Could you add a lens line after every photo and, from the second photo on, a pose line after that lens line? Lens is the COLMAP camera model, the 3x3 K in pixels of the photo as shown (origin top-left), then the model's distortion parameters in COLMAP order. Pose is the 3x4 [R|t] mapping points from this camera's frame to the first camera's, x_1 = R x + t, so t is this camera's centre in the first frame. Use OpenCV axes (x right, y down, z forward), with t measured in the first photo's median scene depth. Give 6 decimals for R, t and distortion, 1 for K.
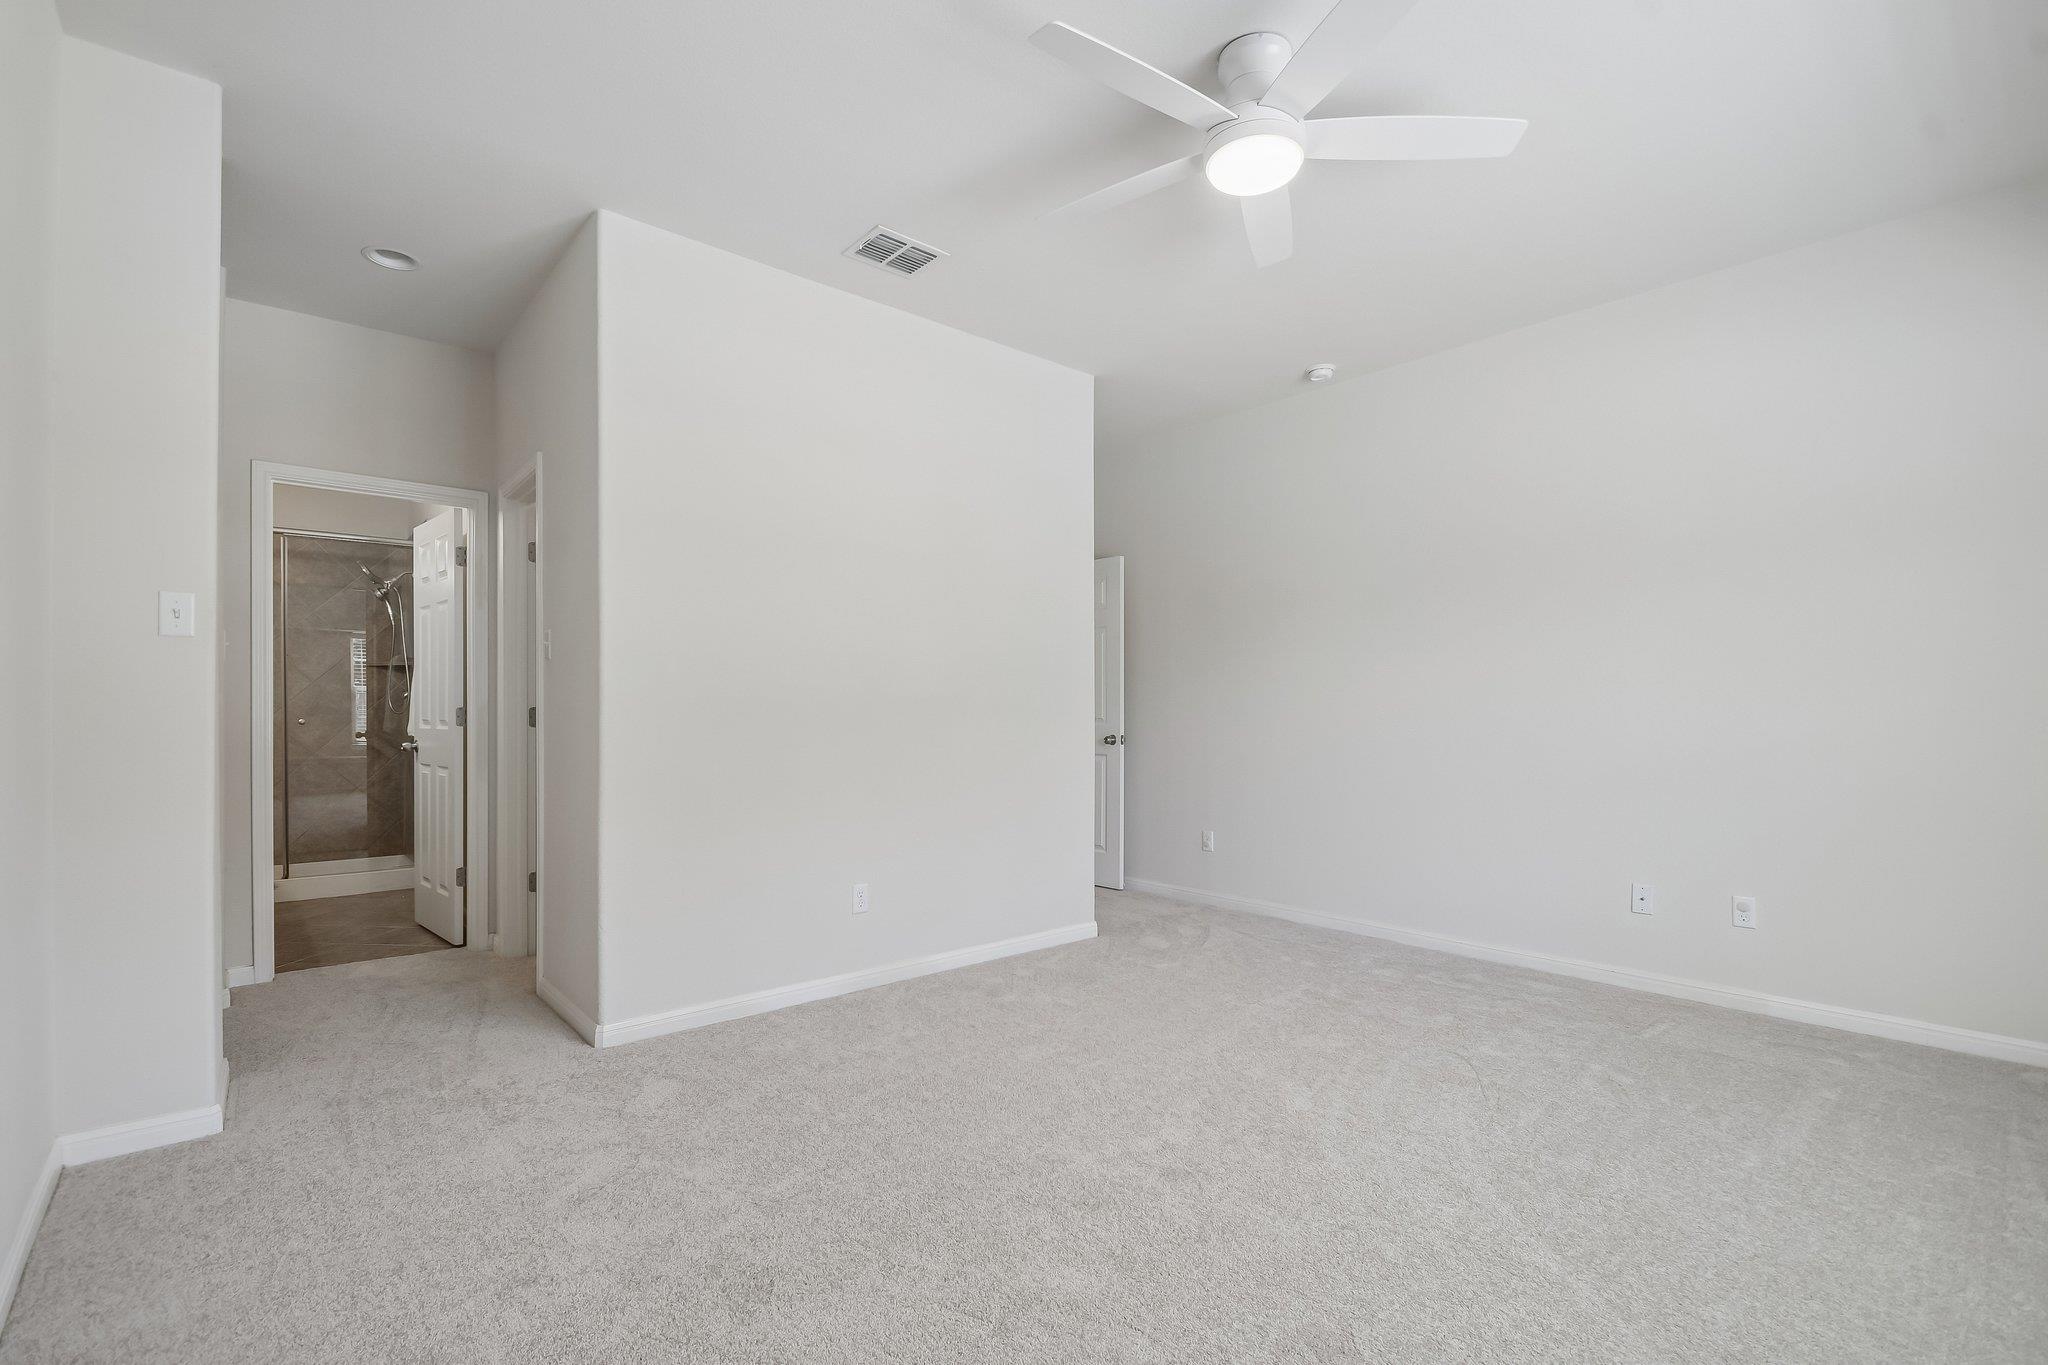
lens RADIAL K [[910.2, 0, 1029.2], [0, 910.2, 686.2], [0, 0, 1]] dist [0.001284, -0.009750]
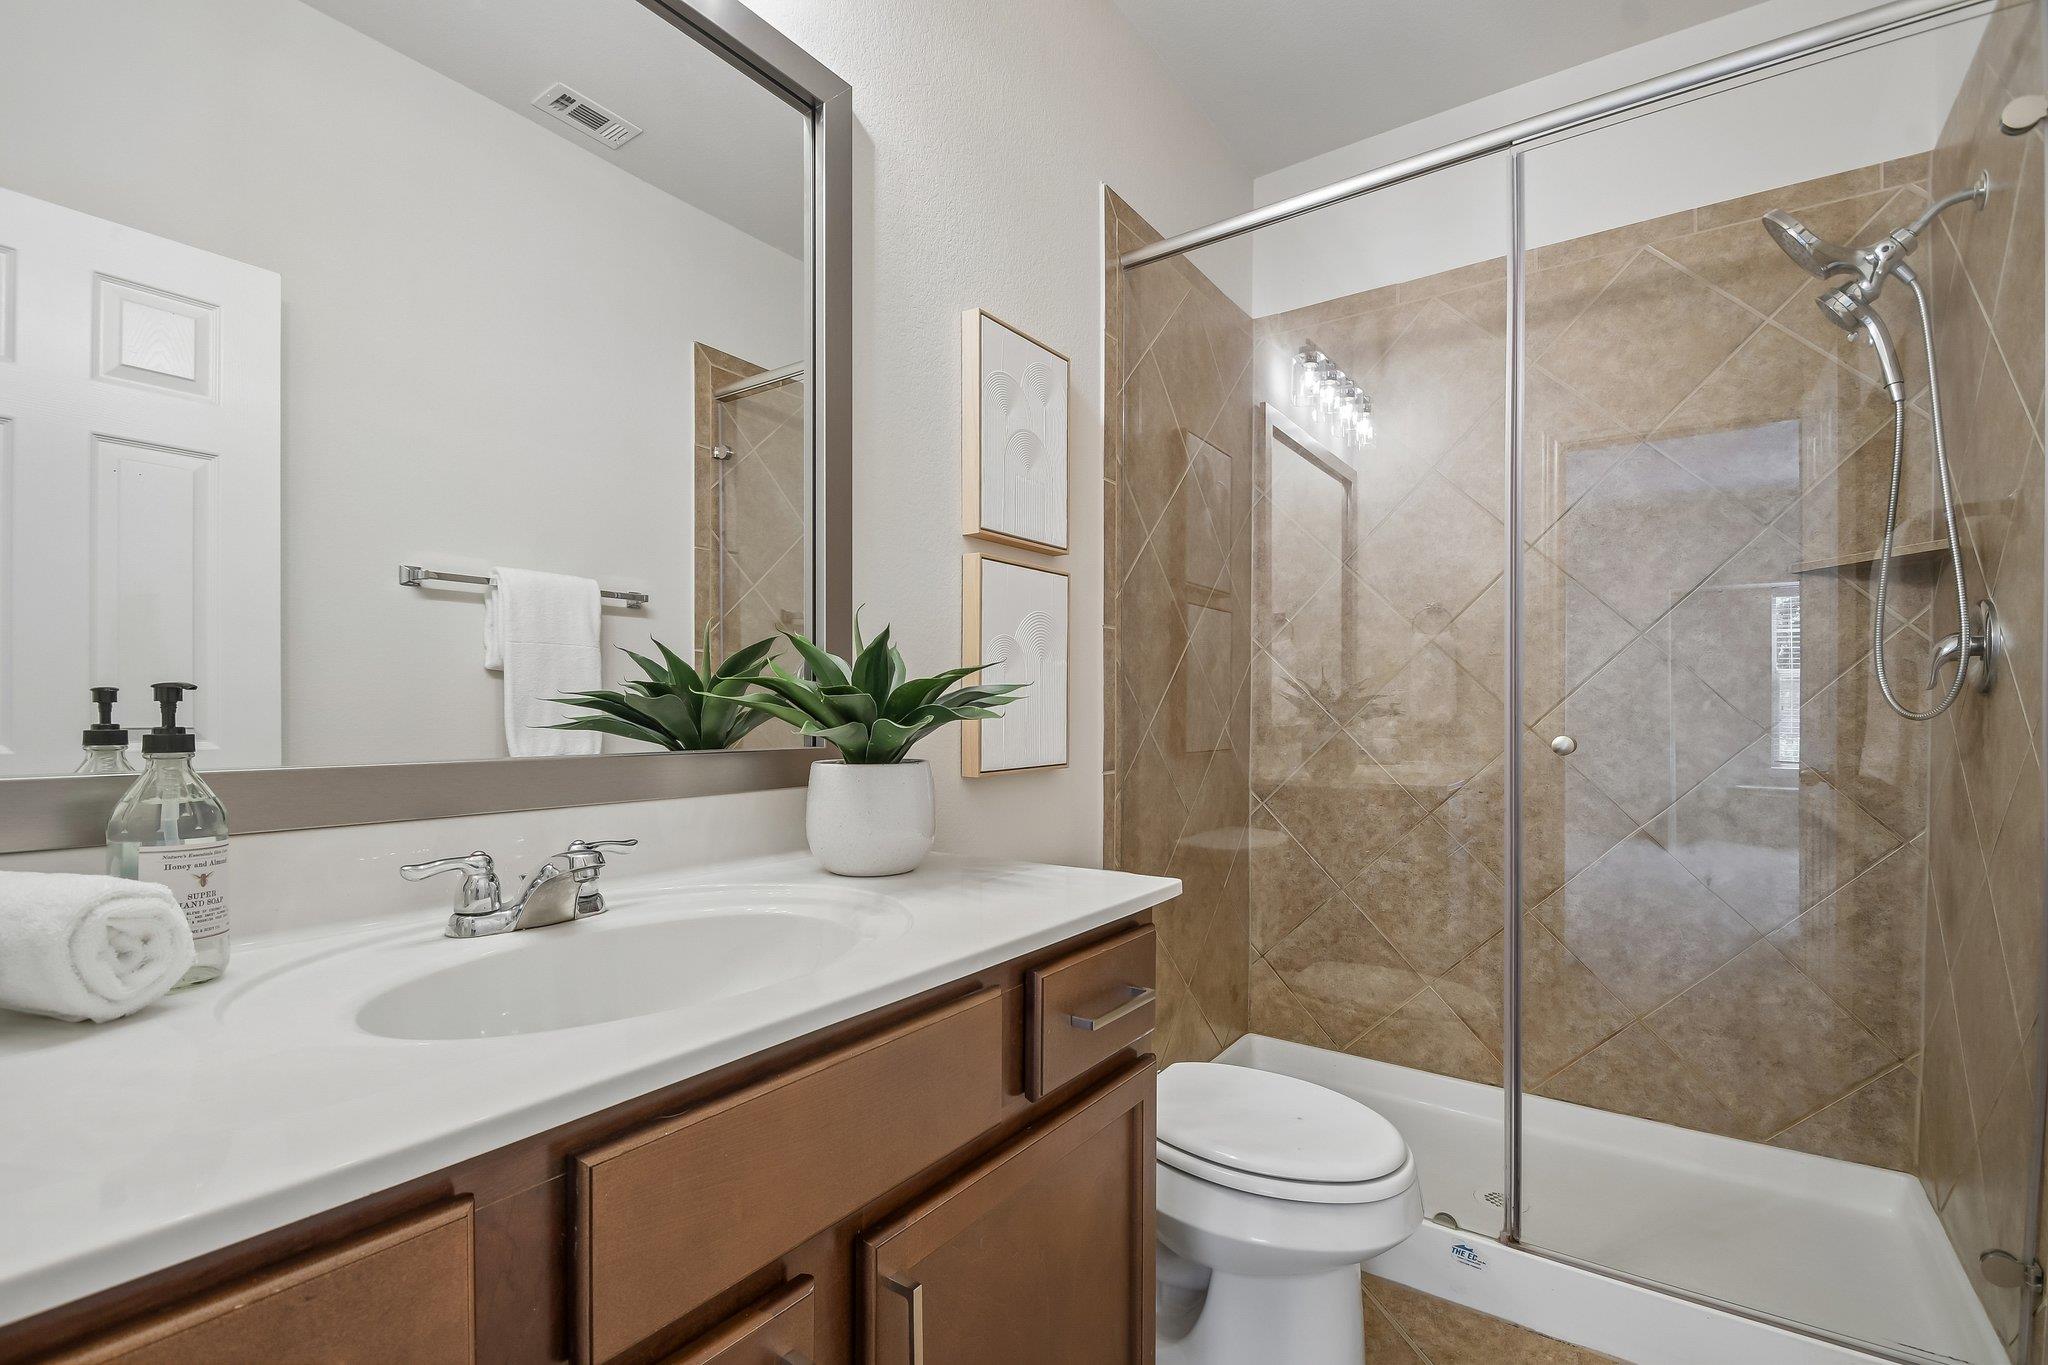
lens RADIAL K [[910.2, 0, 1030.0], [0, 910.2, 697.1], [0, 0, 1]] dist [0.001284, -0.009750]
pose [[0.231310, -0.003306, -0.972875, -0.482704], [-0.004666, 0.999979, -0.004507, 0.023729], [0.972869, 0.005582, 0.231289, 0.664207]]
